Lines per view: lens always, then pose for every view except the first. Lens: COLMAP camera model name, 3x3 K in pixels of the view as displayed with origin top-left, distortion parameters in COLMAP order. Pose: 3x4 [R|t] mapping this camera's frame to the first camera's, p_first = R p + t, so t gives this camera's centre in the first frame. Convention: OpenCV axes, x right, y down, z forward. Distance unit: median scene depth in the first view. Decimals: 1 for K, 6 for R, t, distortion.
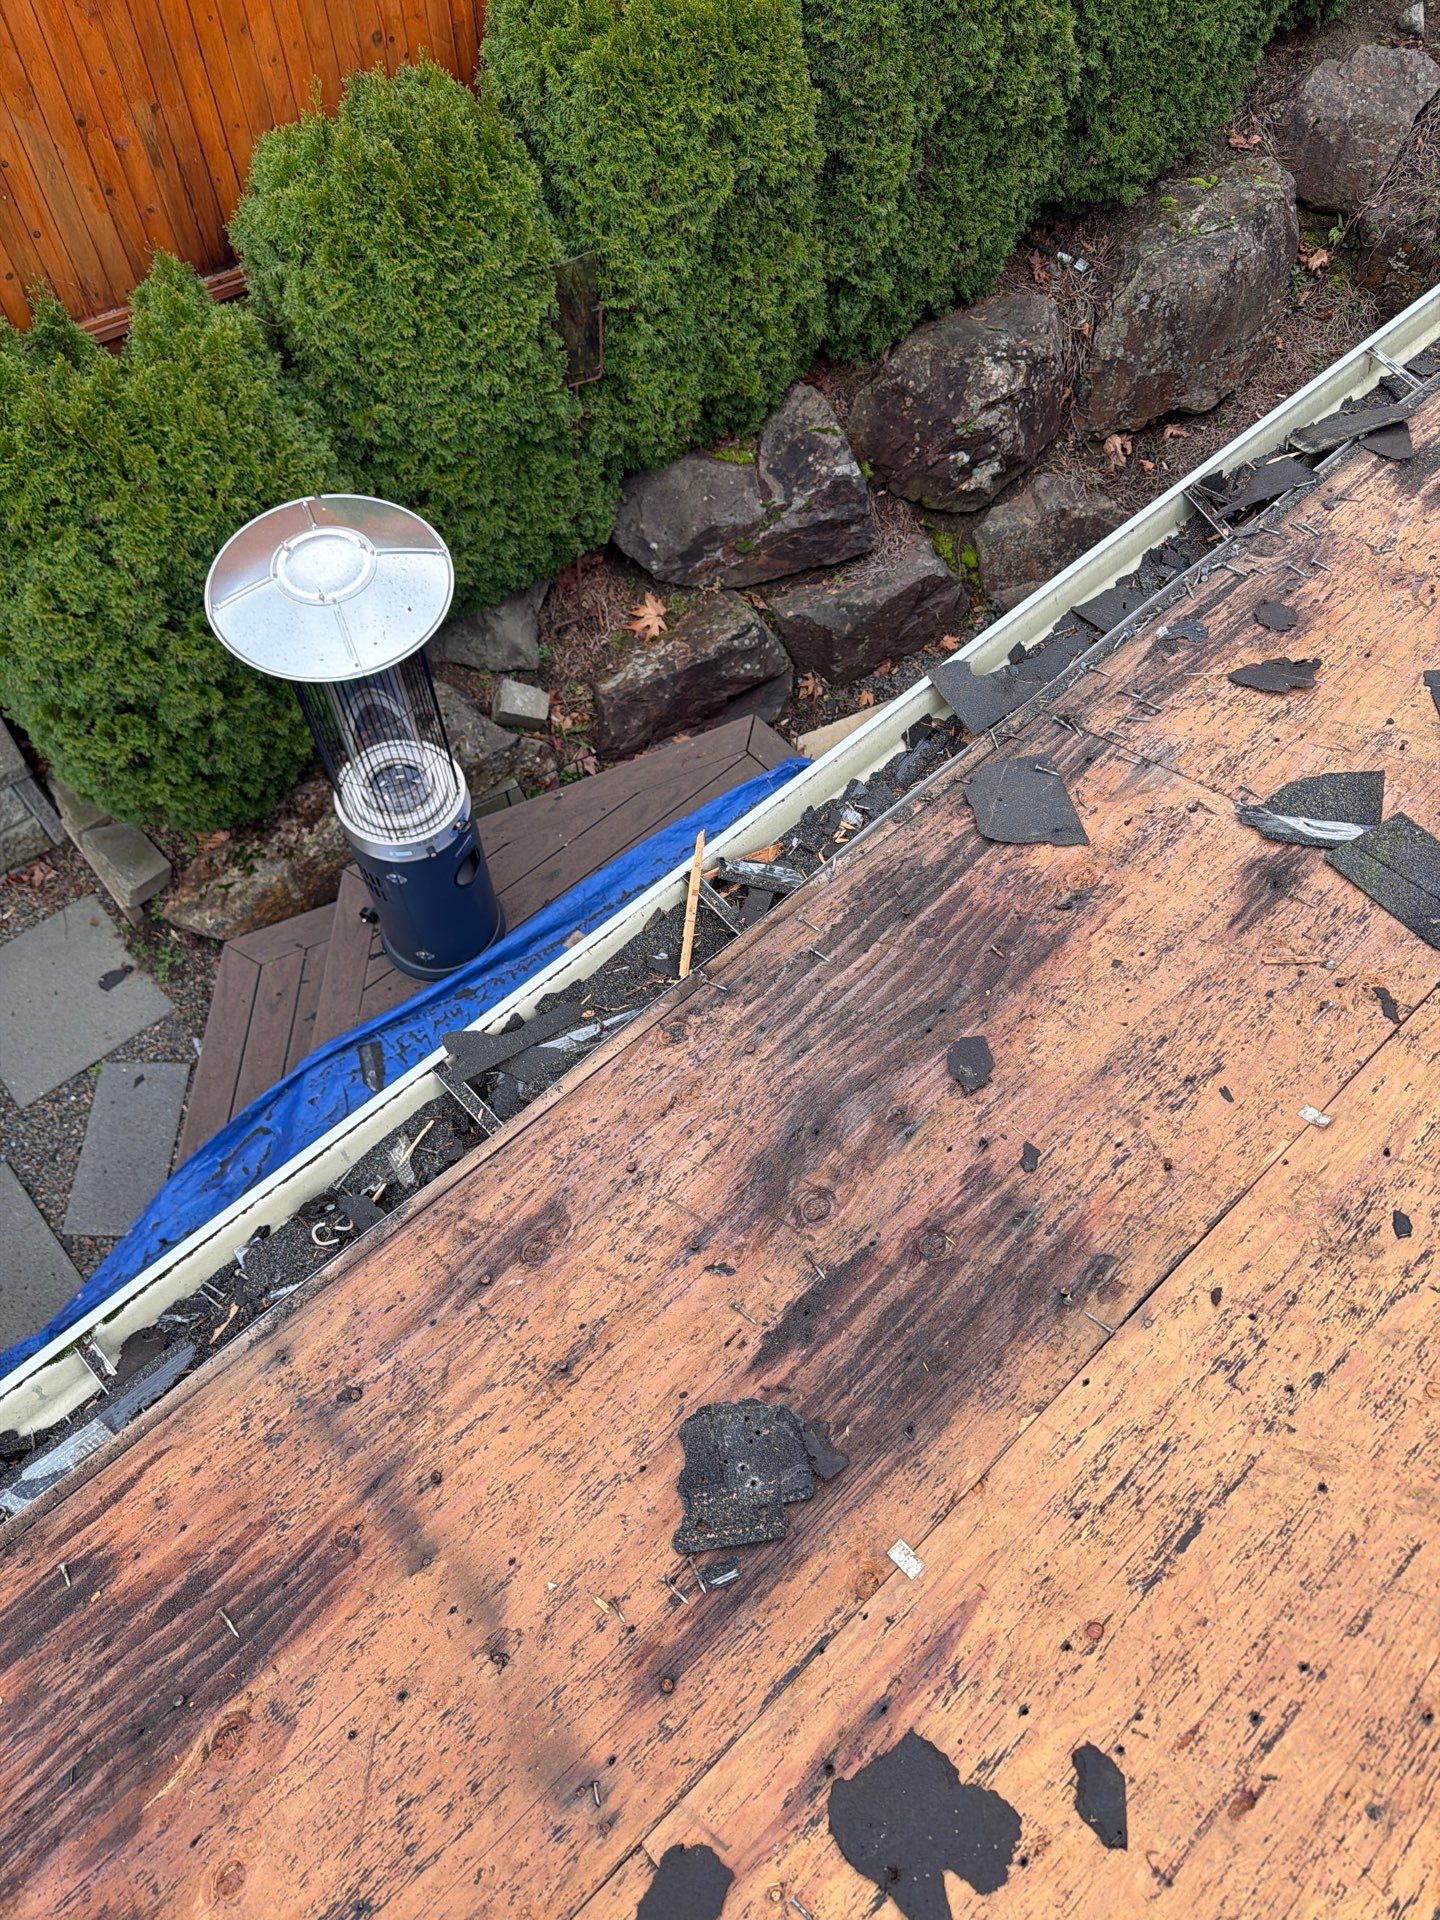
lens RADIAL K [[1354.3, 0, 764.8], [0, 1354.3, 973.7], [0, 0, 1]] dist [0.003229, -0.000310]
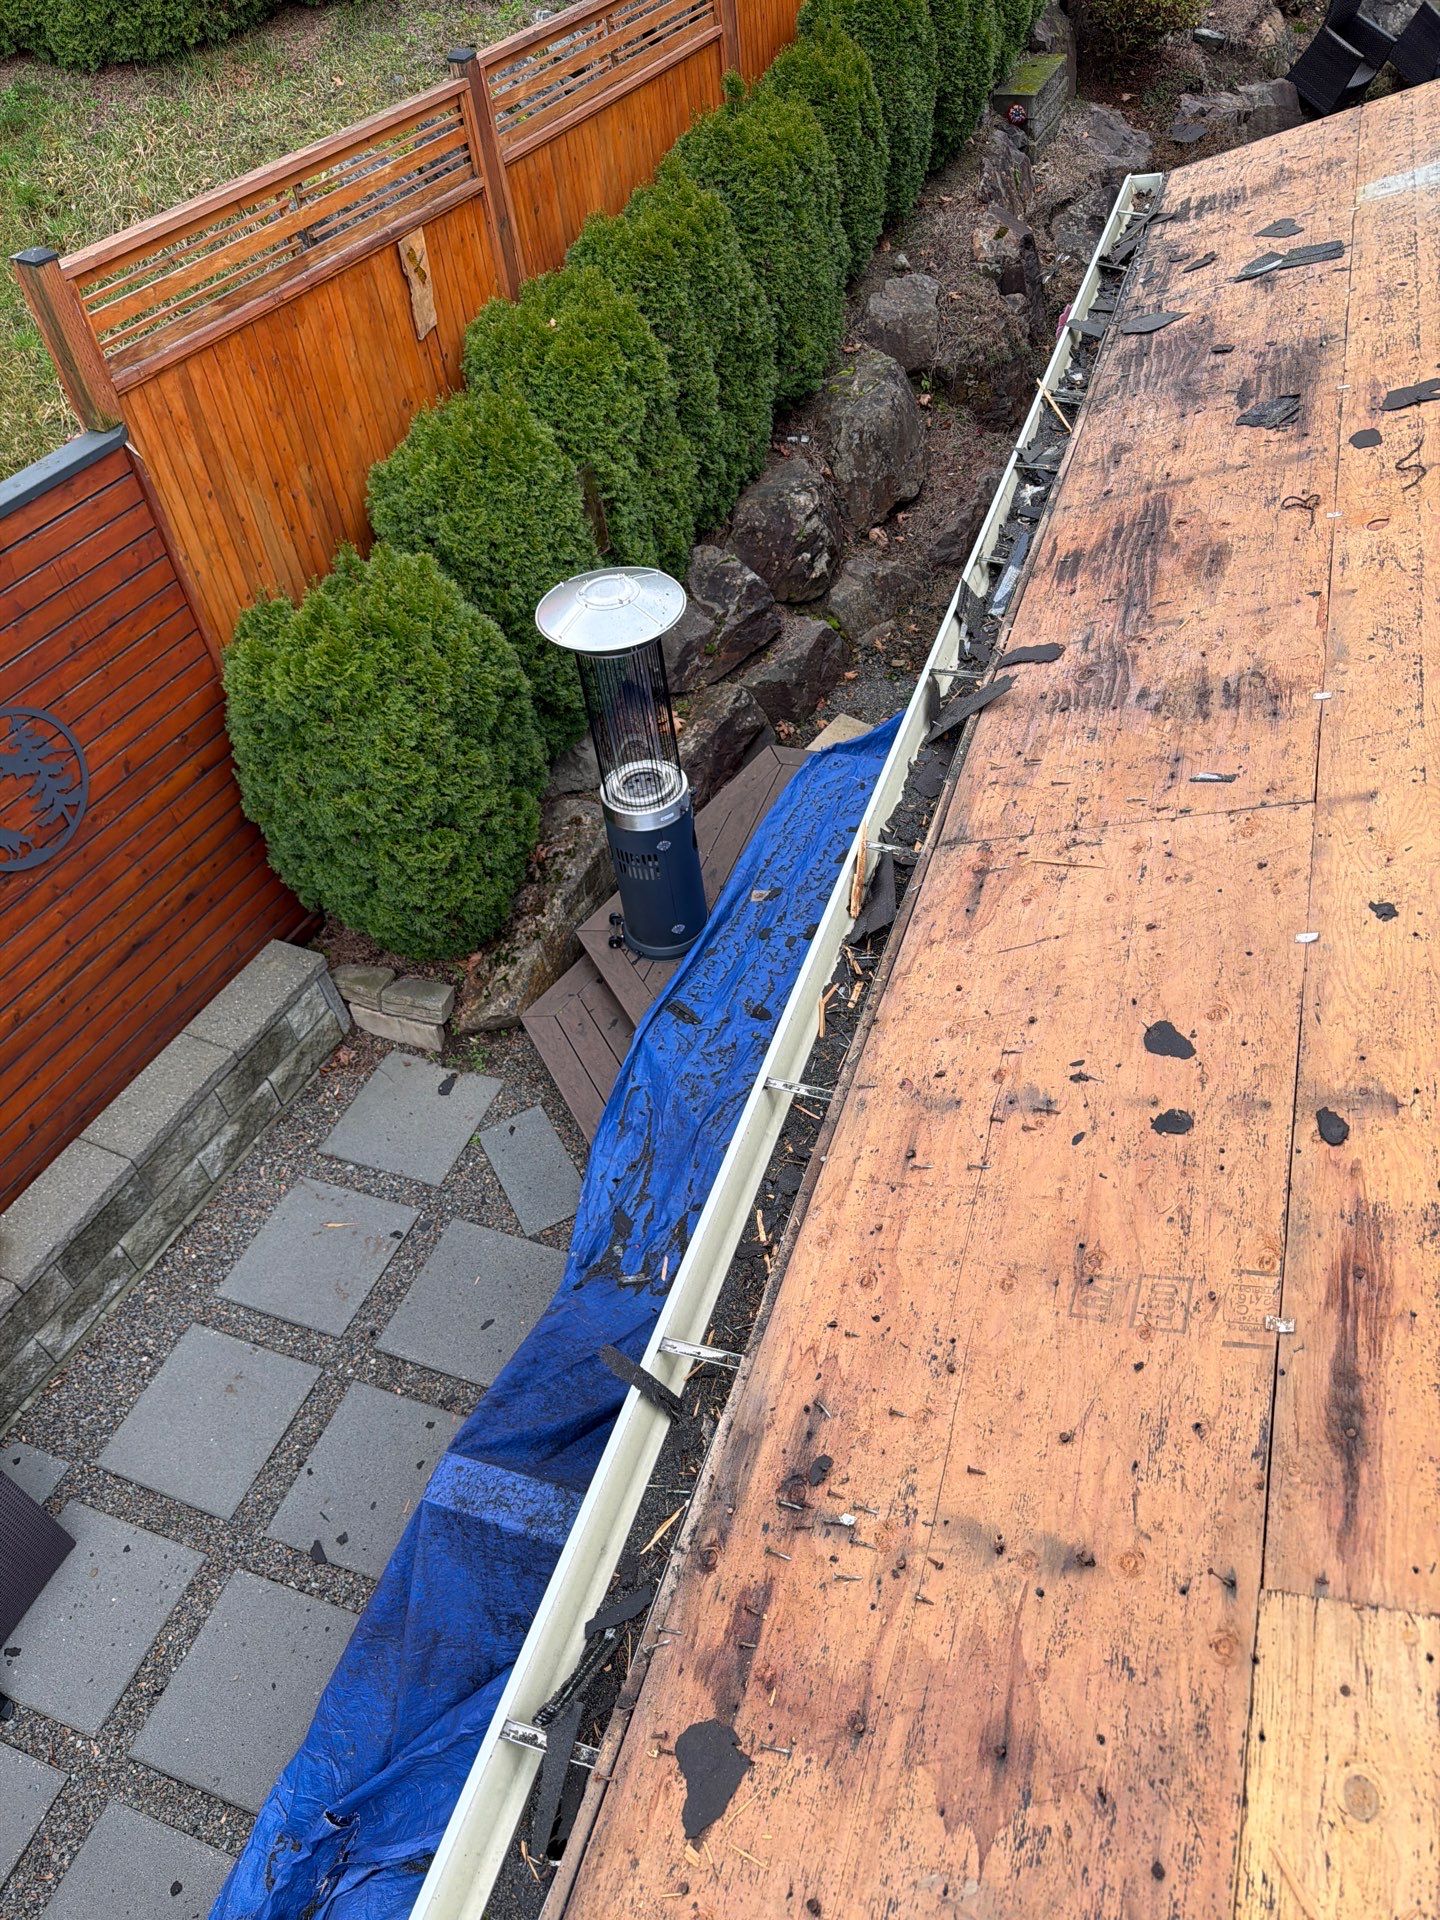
lens RADIAL K [[1361.8, 0, 719.3], [0, 1361.8, 1053.0], [0, 0, 1]] dist [0.003258, -0.005398]
pose [[0.873770, -0.432889, 0.221658, -0.519784], [0.477577, 0.849854, -0.222866, 0.379922], [-0.091900, 0.300592, 0.949315, -0.247904]]
